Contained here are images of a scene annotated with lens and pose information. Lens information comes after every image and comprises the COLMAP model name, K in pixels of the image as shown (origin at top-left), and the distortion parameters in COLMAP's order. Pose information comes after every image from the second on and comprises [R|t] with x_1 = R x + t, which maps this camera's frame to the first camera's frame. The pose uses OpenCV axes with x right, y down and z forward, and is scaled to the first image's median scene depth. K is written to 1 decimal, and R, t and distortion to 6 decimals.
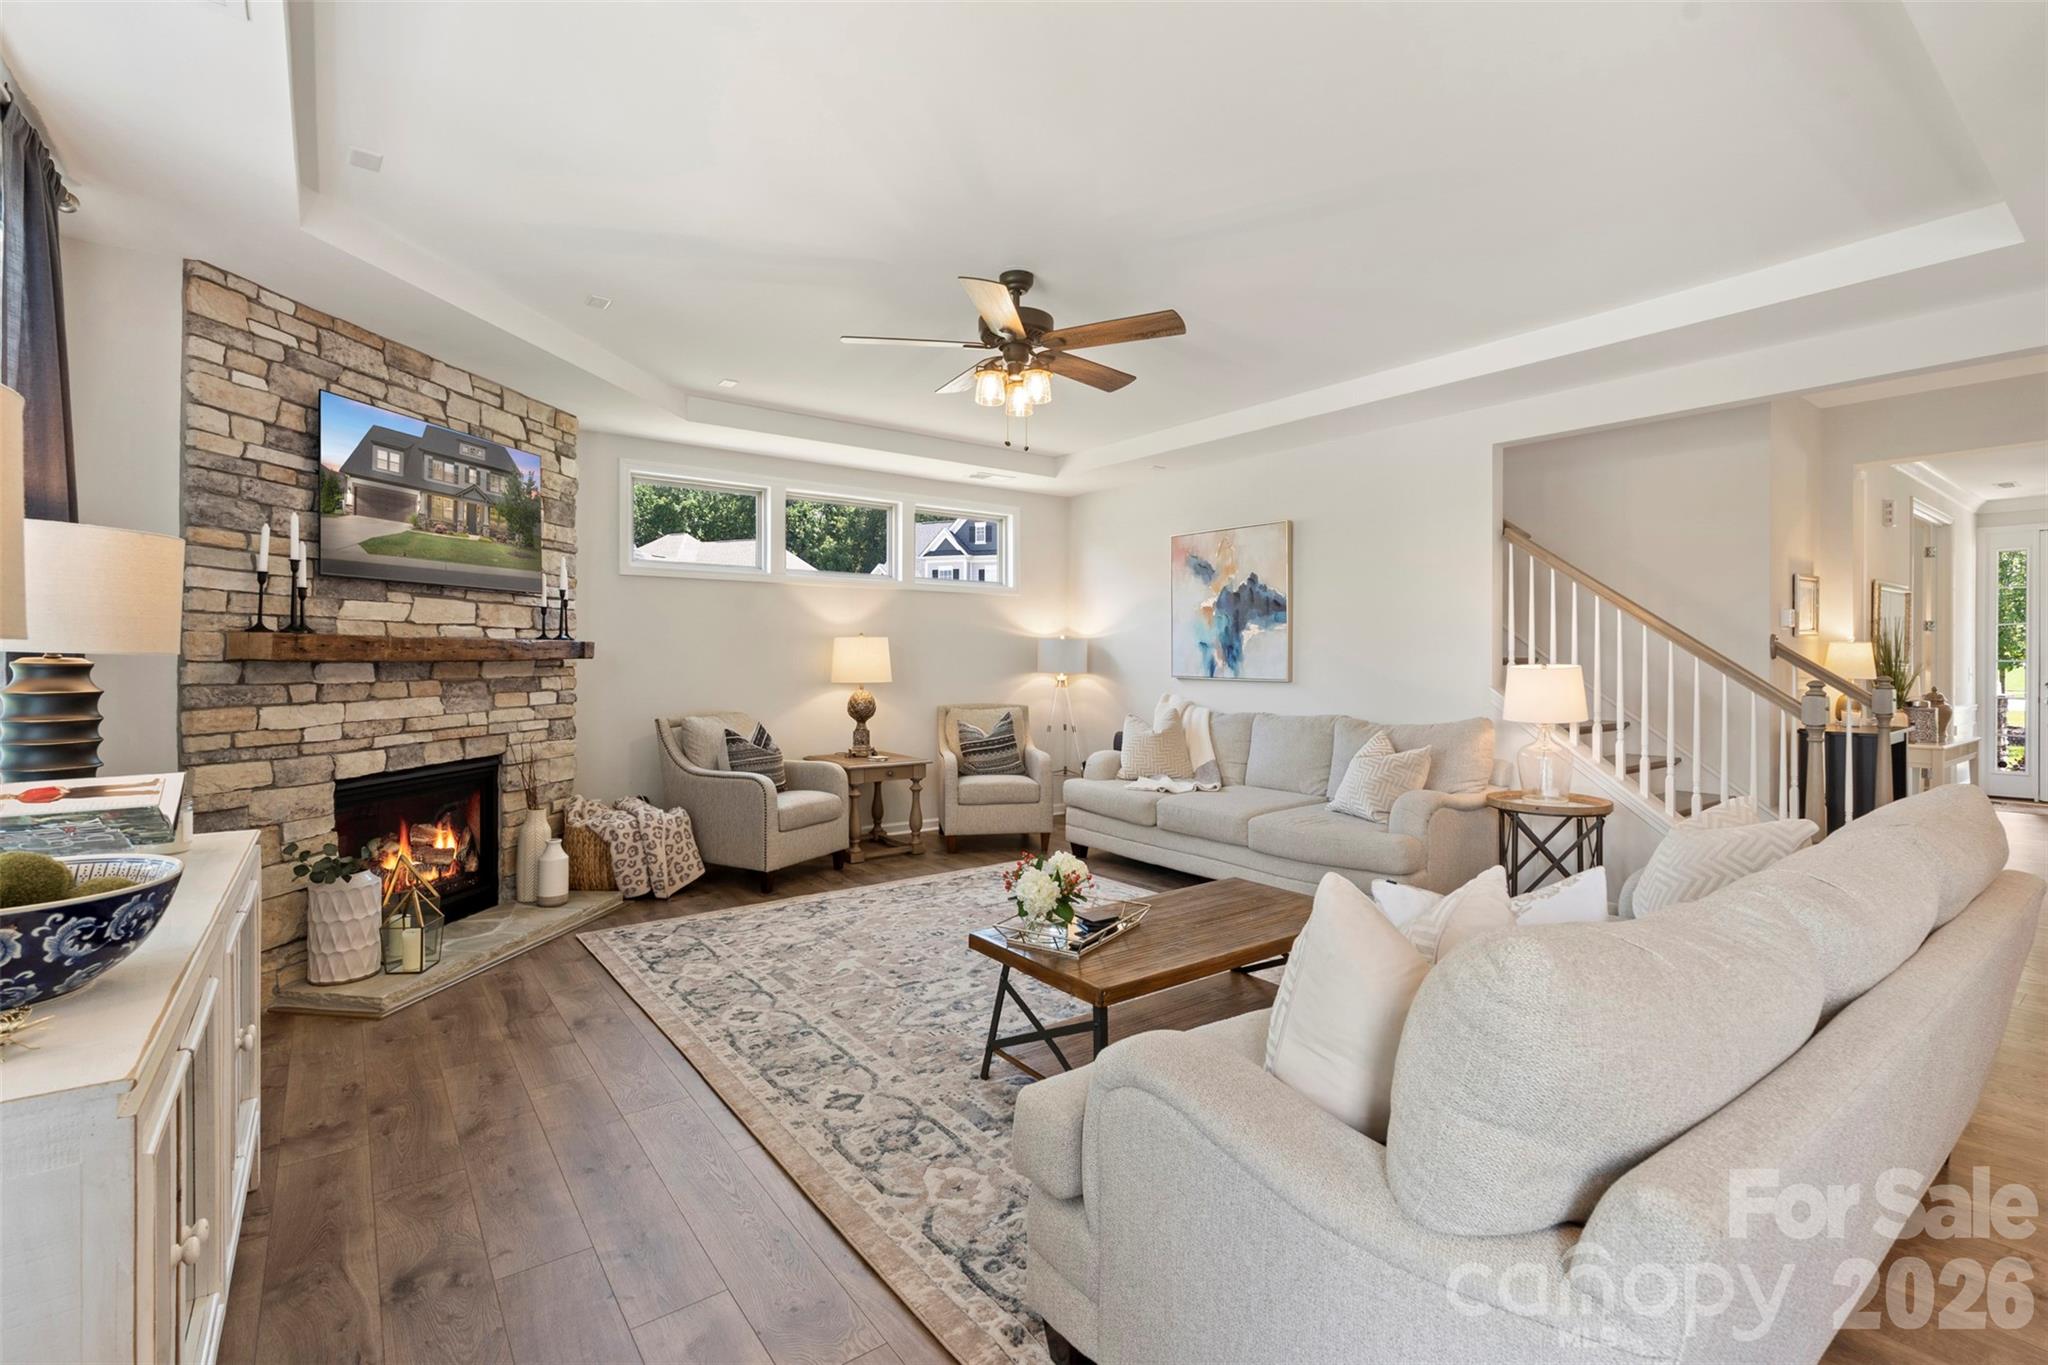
lens RADIAL K [[916.4, 0, 1028.1], [0, 916.4, 671.2], [0, 0, 1]] dist [-0.002441, -0.000486]
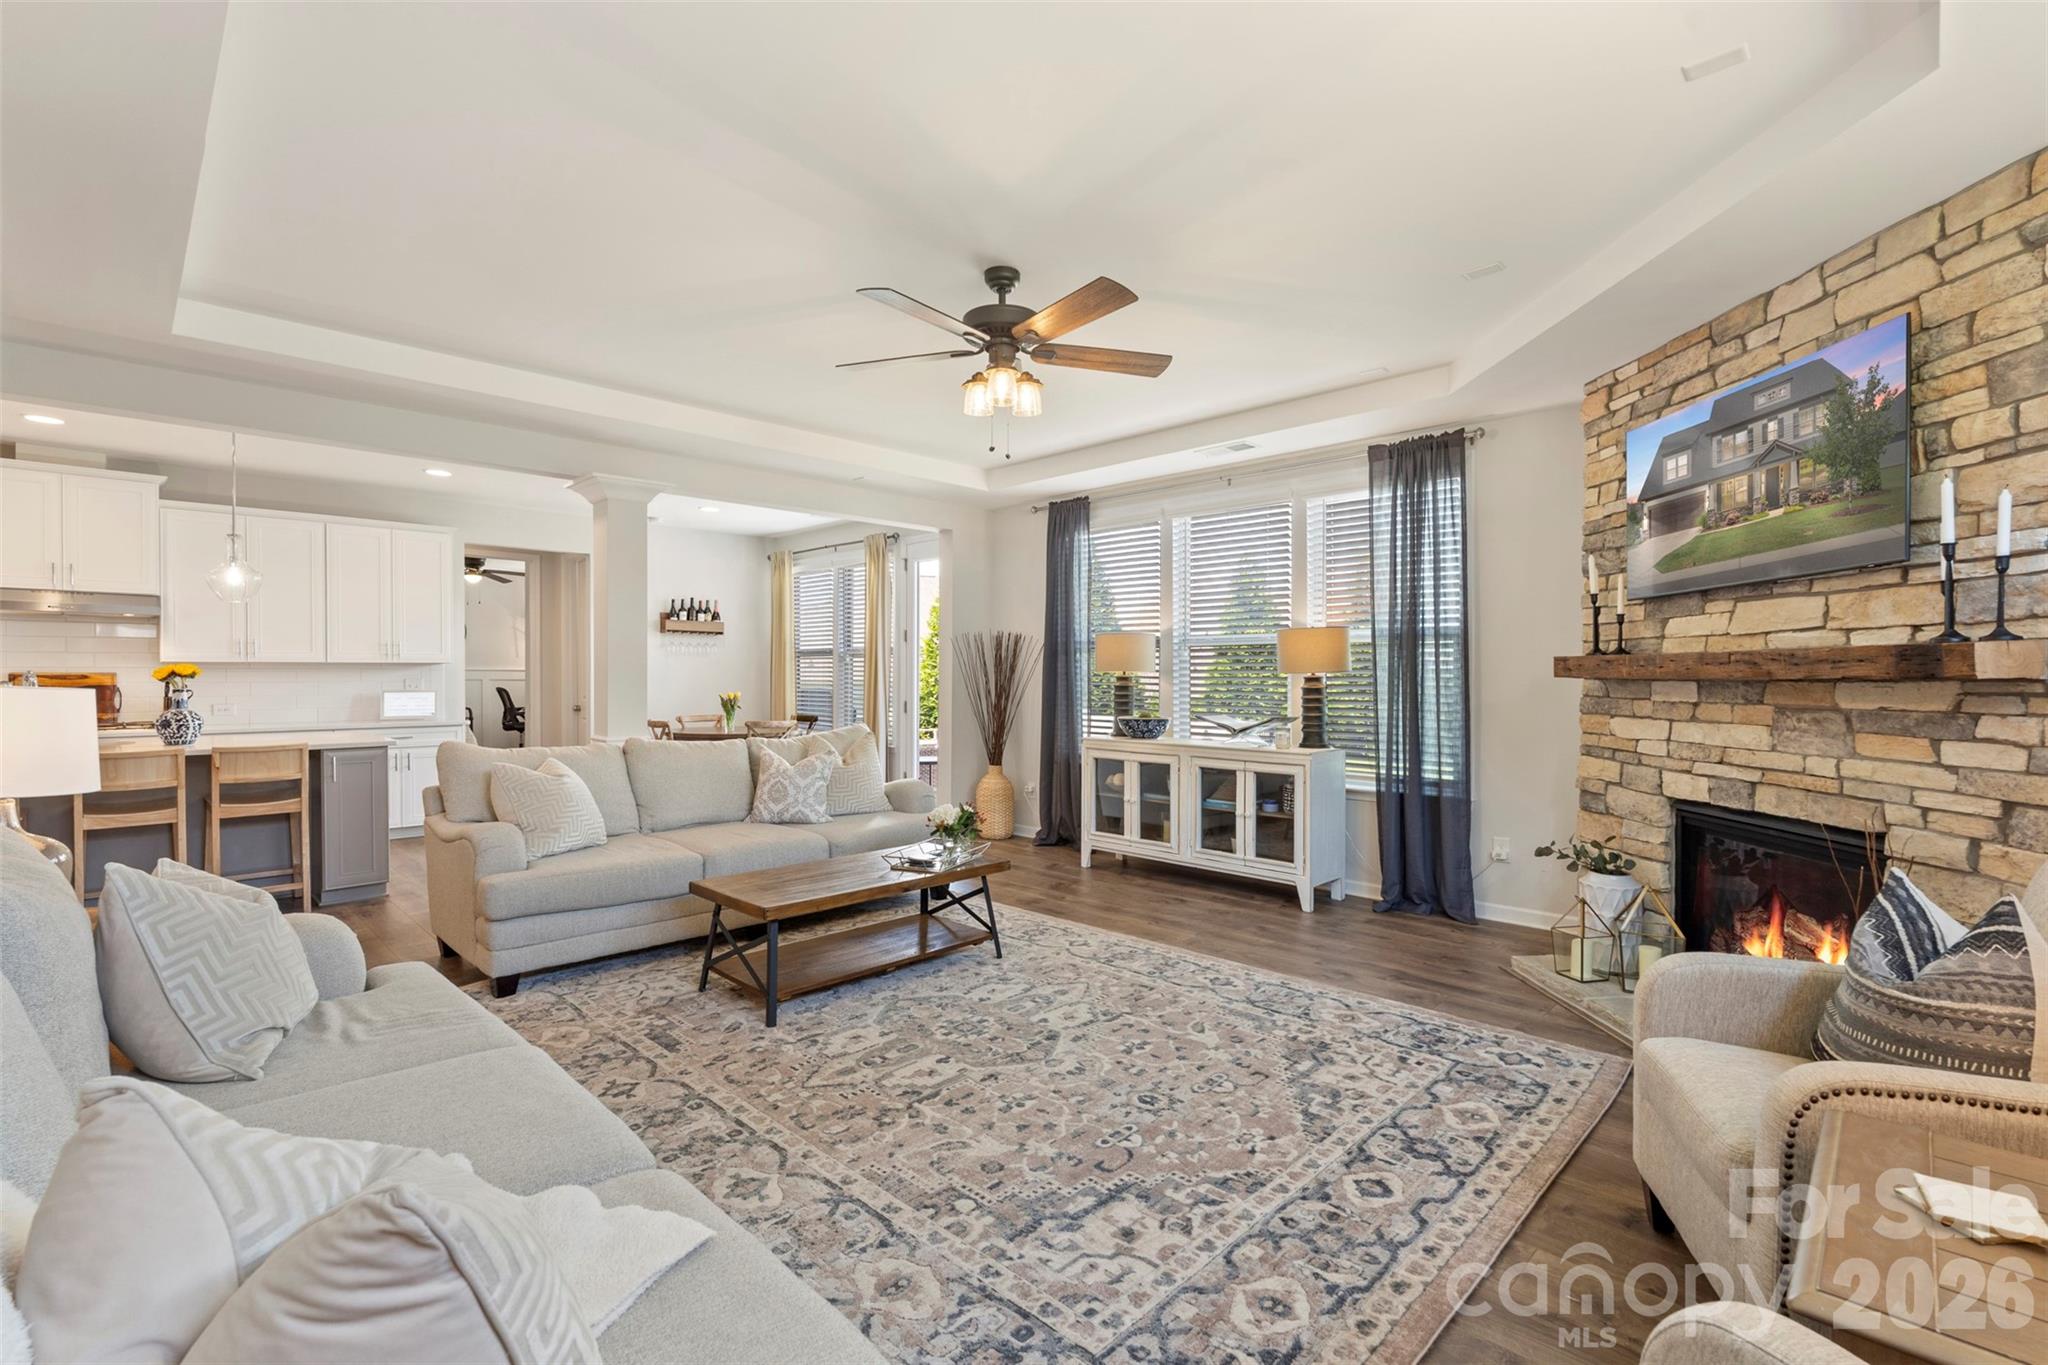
lens RADIAL K [[916.4, 0, 1028.1], [0, 916.4, 671.2], [0, 0, 1]] dist [-0.002441, -0.000486]
pose [[-0.989555, -0.004487, -0.144084, 0.086968], [-0.006067, 0.999926, 0.010524, -0.024516], [0.144026, 0.011288, -0.989509, 1.766058]]
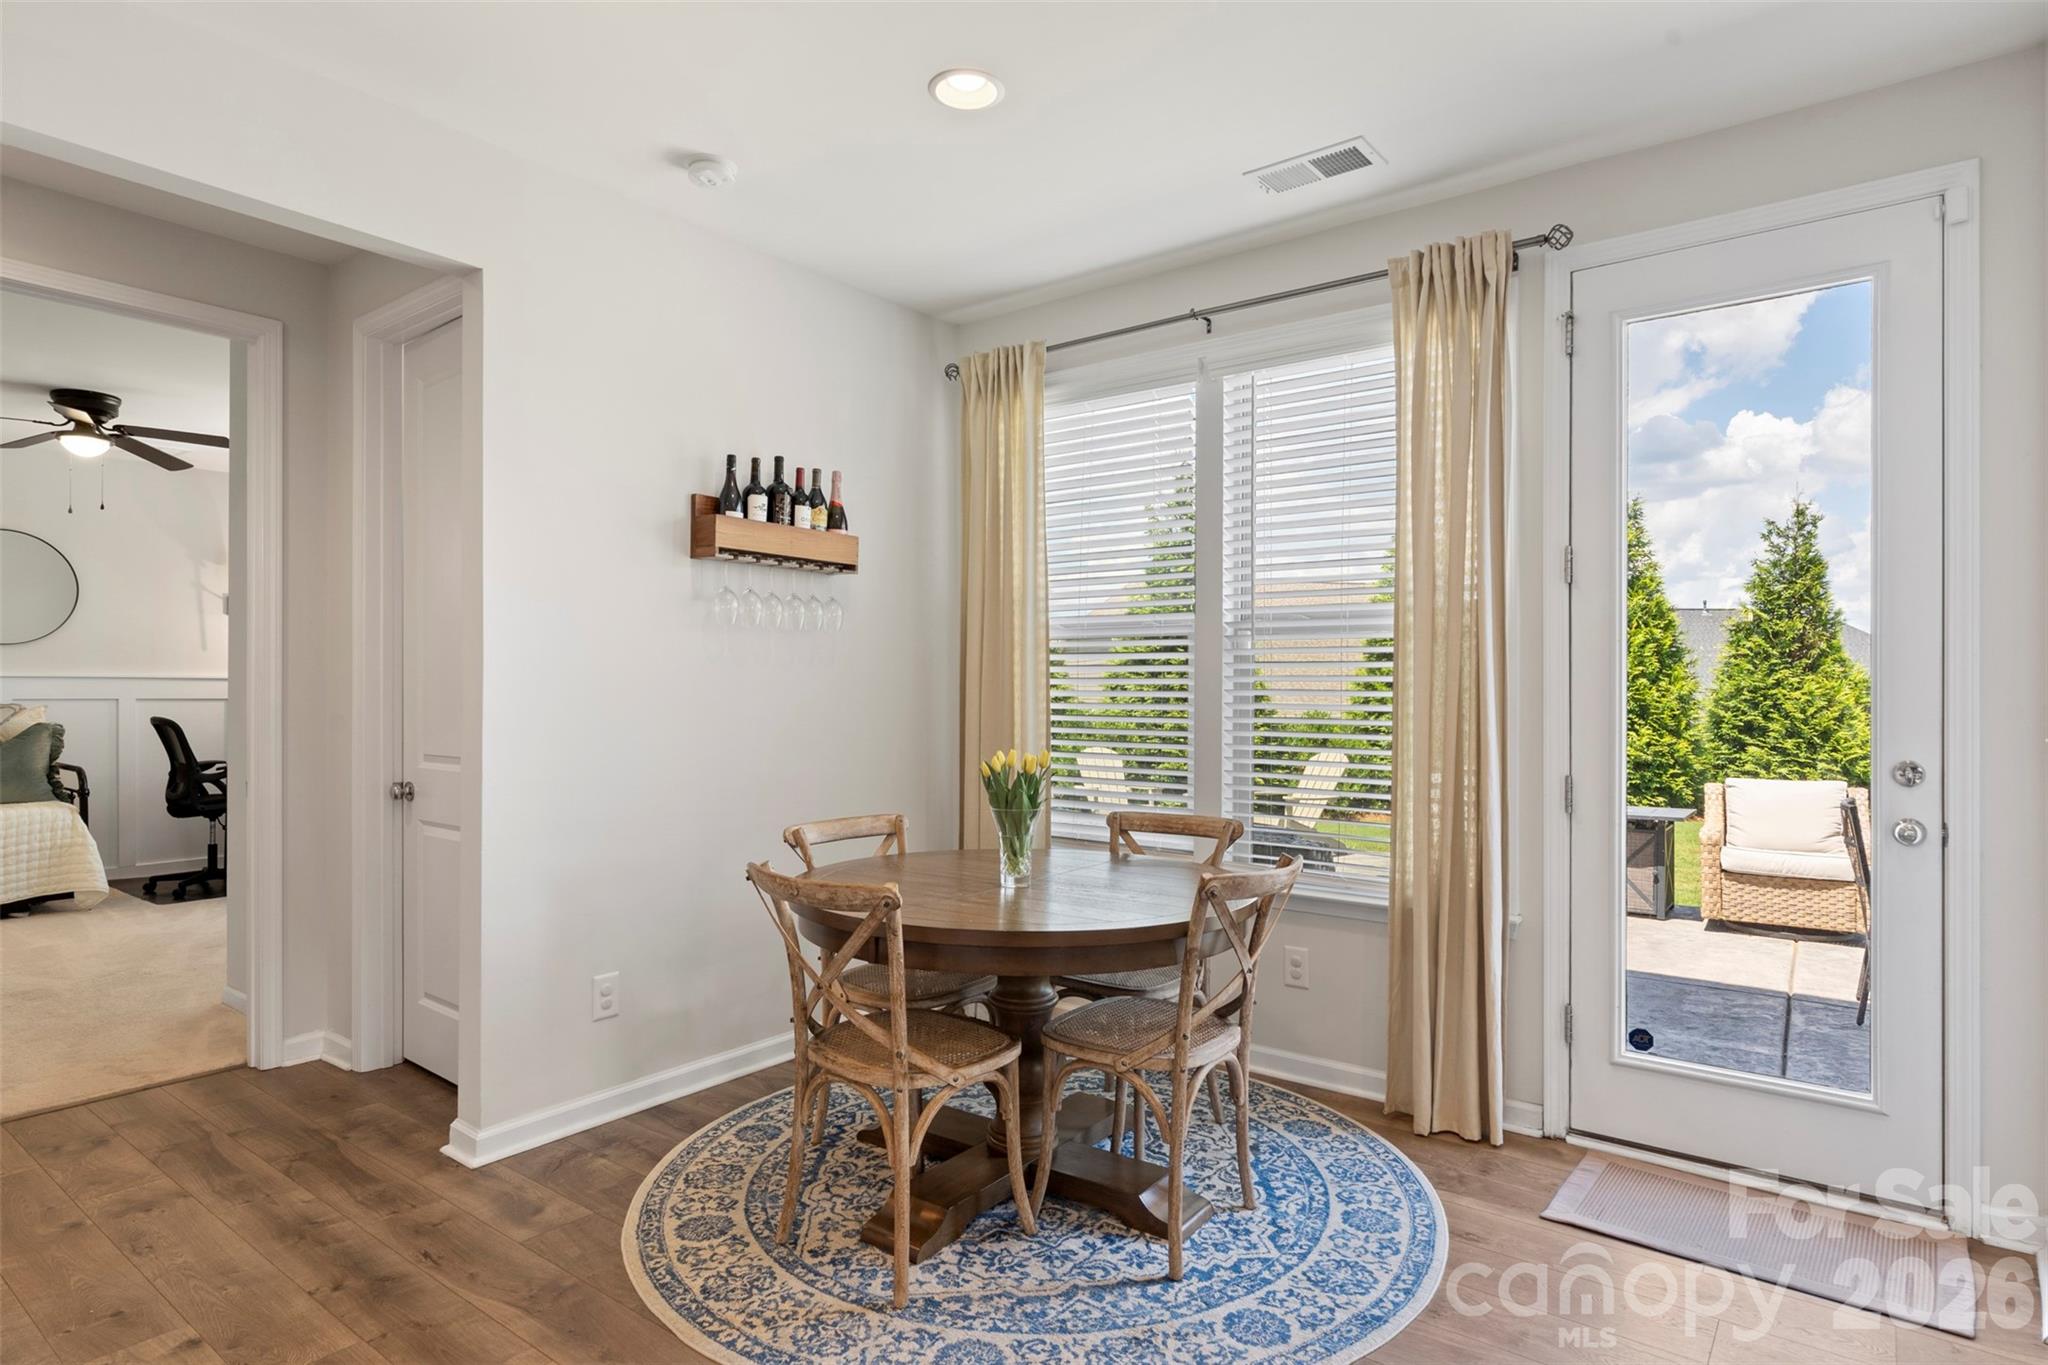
lens RADIAL K [[1106.5, 0, 1024.0], [0, 1106.5, 682.5], [0, 0, 1]] dist [0.000767, -0.000517]
pose [[-0.963028, -0.005653, -0.269344, 0.657360], [-0.008635, 0.999914, 0.009887, -0.001756], [0.269265, 0.011848, -0.962993, 0.268353]]
